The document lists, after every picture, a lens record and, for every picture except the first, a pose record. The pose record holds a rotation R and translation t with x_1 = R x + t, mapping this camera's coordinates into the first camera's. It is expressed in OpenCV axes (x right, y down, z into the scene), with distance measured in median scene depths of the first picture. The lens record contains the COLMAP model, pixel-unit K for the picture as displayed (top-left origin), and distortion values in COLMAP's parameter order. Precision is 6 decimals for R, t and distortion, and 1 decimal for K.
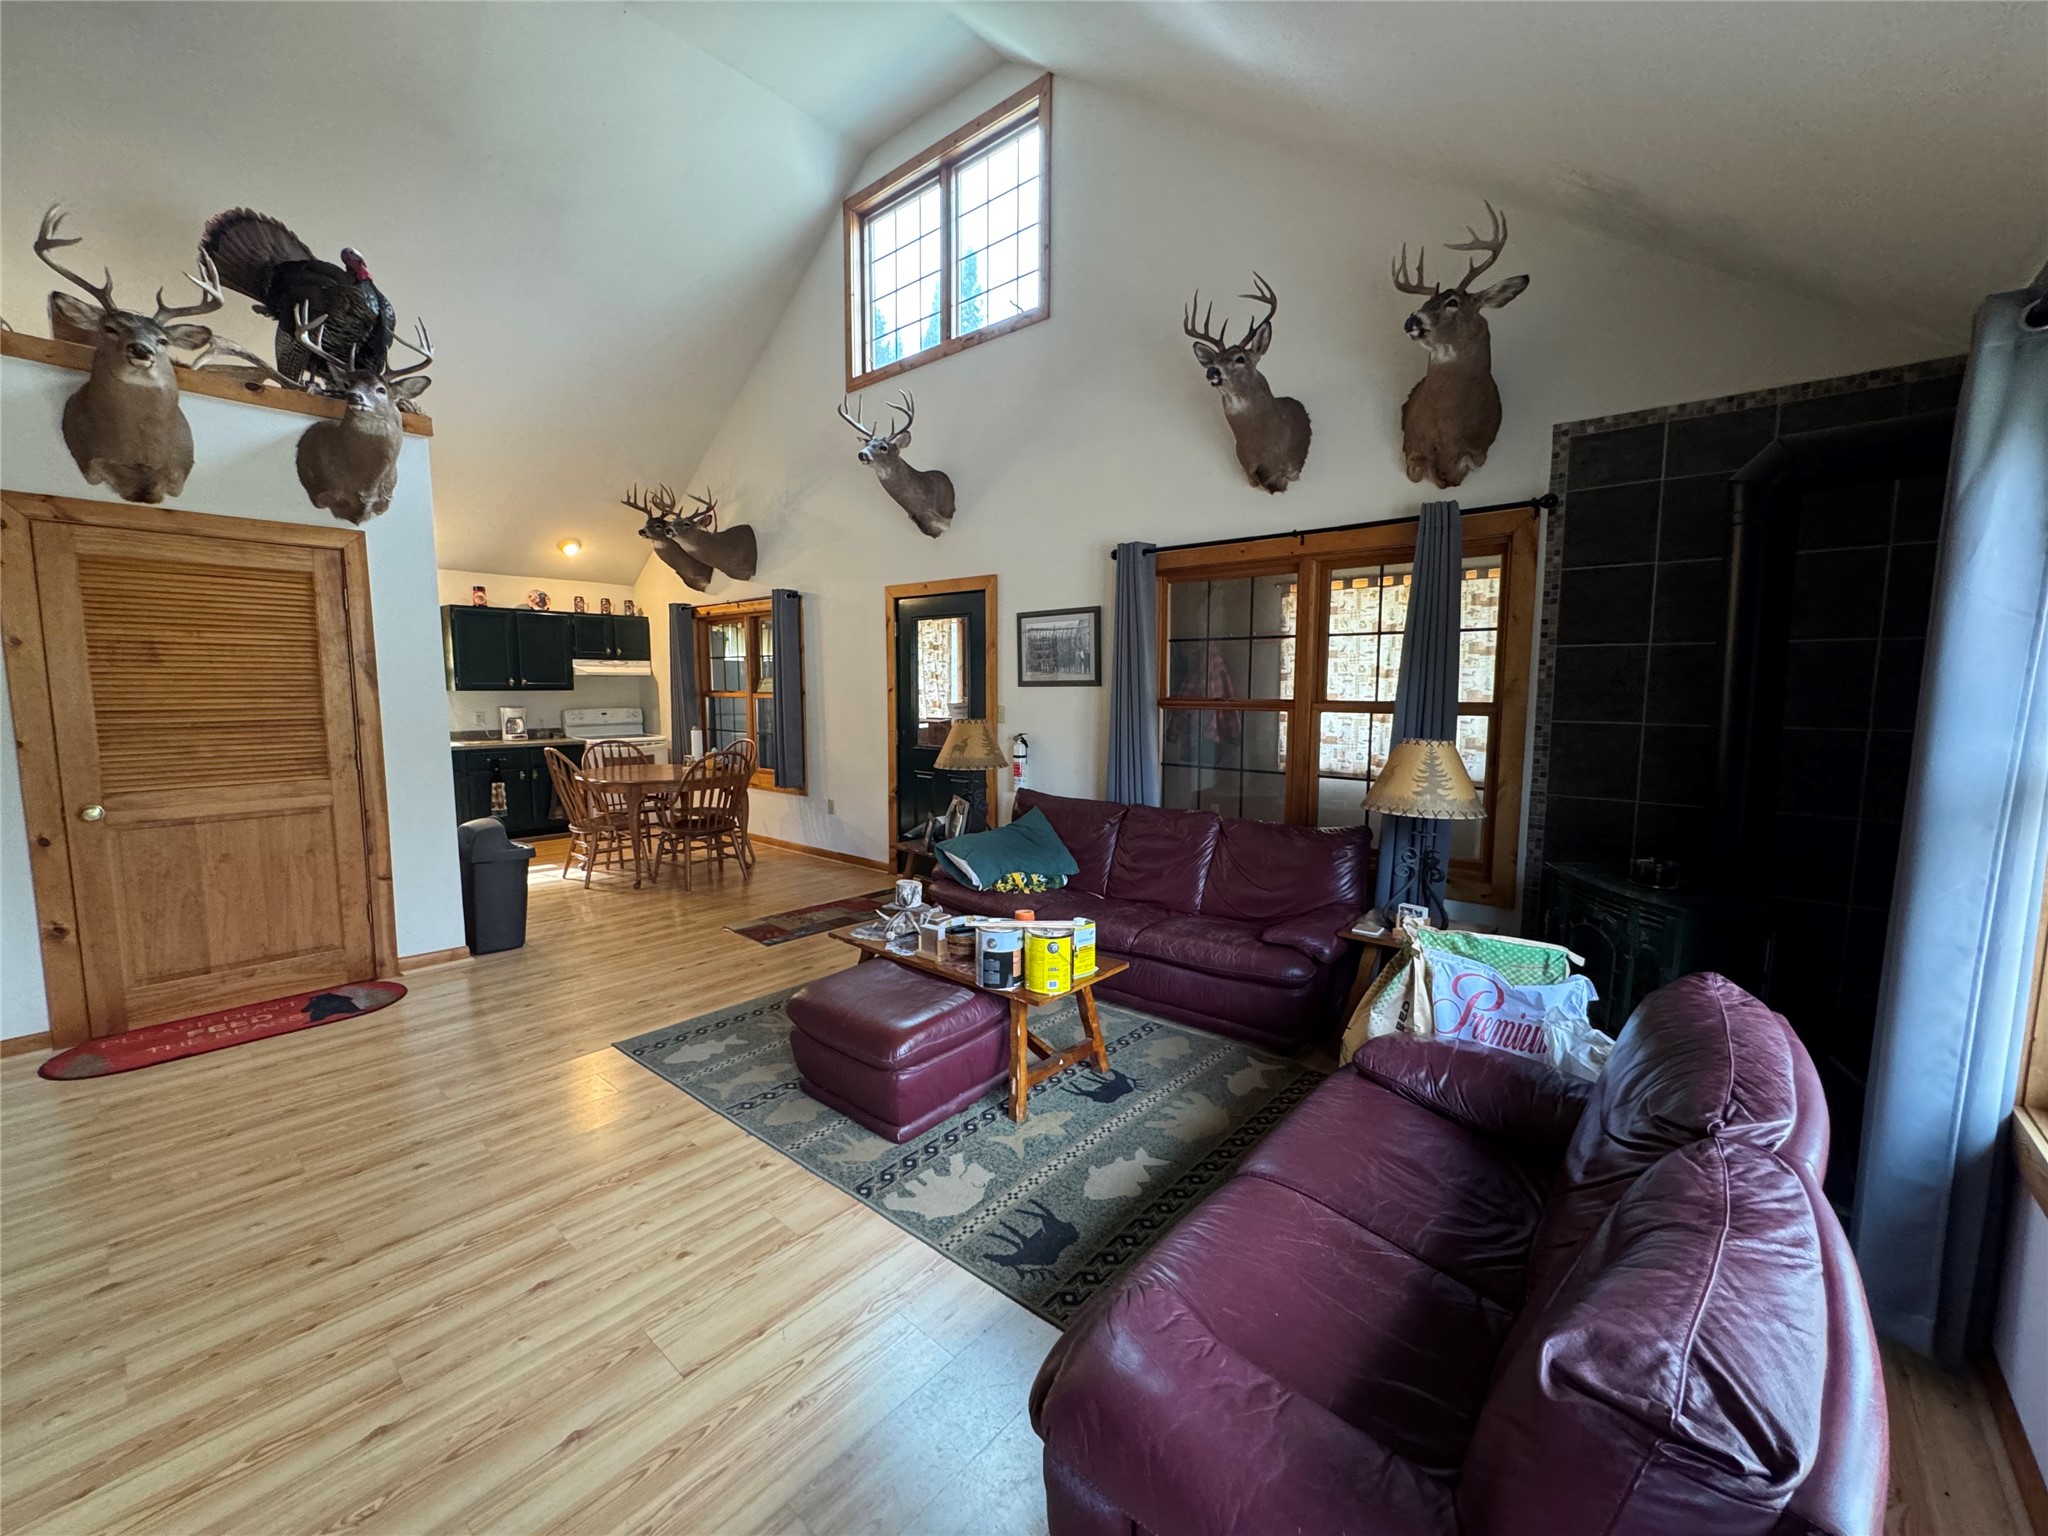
lens RADIAL K [[816.6, 0, 1024.0], [0, 816.6, 768.0], [0, 0, 1]] dist [-0.002119, 0.000216]
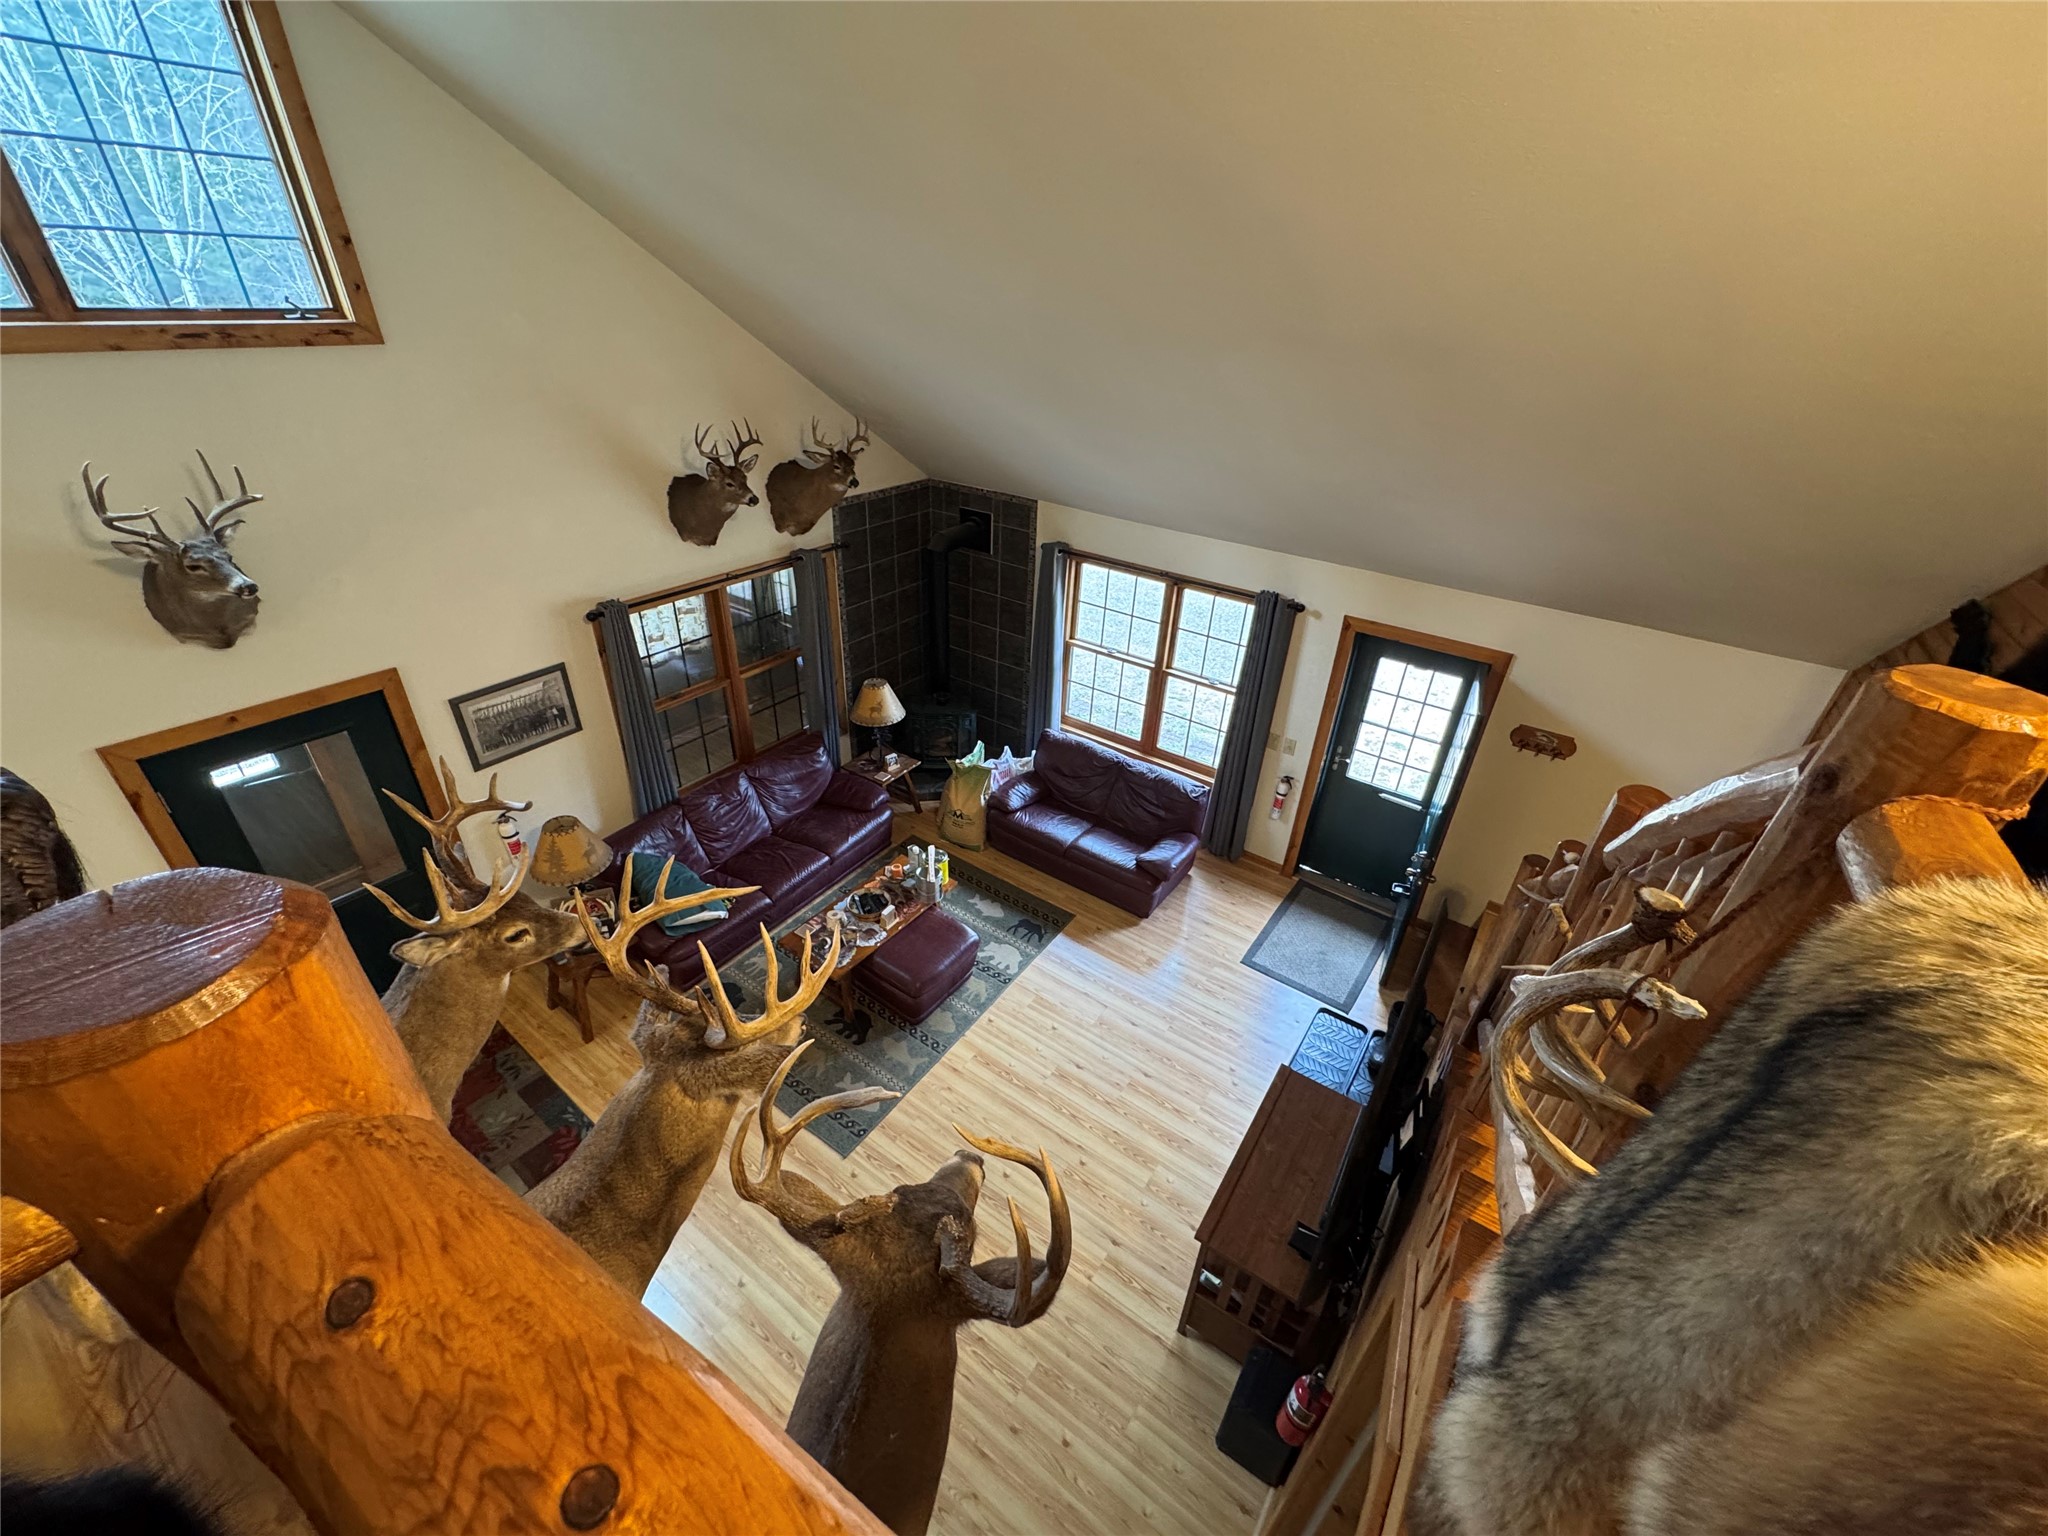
lens RADIAL K [[815.2, 0, 1022.8], [0, 815.2, 769.0], [0, 0, 1]] dist [-0.002235, -0.000076]
pose [[-0.099708, -0.520134, 0.848244, -0.929701], [0.062903, 0.847492, 0.527067, -0.605906], [-0.993026, 0.105910, -0.051784, 0.510078]]
